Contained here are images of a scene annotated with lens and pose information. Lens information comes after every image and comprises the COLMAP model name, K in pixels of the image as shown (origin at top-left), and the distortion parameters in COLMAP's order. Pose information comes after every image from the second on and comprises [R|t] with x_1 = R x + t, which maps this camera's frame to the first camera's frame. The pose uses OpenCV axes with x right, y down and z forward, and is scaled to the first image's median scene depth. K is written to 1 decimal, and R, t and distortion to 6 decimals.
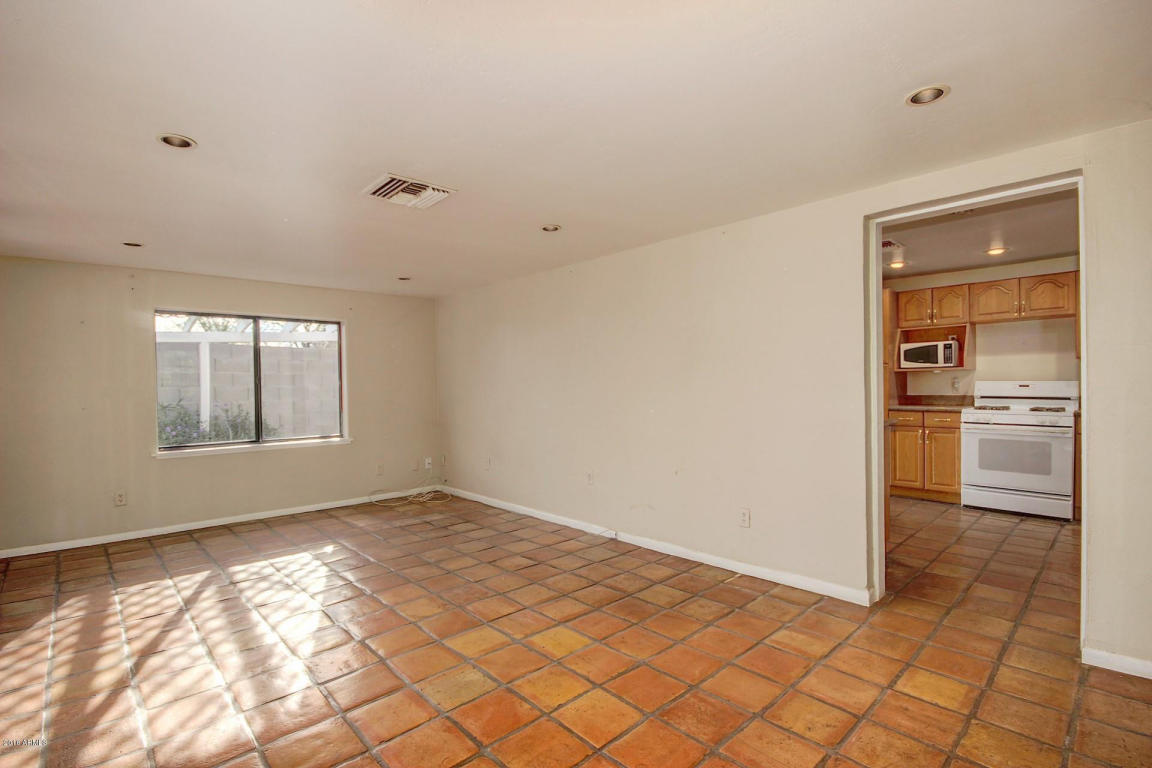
lens RADIAL K [[529.9, 0, 572.0], [0, 529.9, 391.9], [0, 0, 1]] dist [-0.007830, -0.003674]
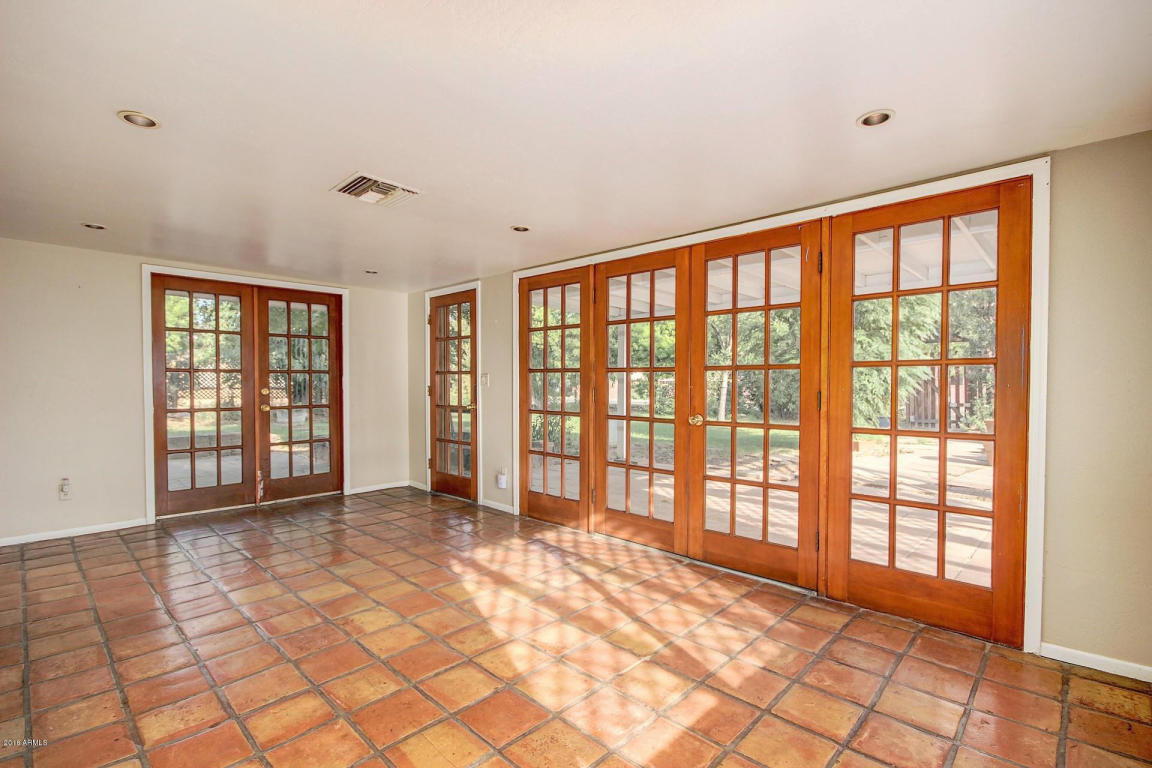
lens RADIAL K [[529.9, 0, 575.4], [0, 529.9, 386.1], [0, 0, 1]] dist [-0.007830, -0.003674]
pose [[-0.998010, 0.005213, -0.062846, -0.578918], [0.003809, 0.999741, 0.022436, -0.012509], [0.062947, 0.022152, -0.997771, 1.921767]]
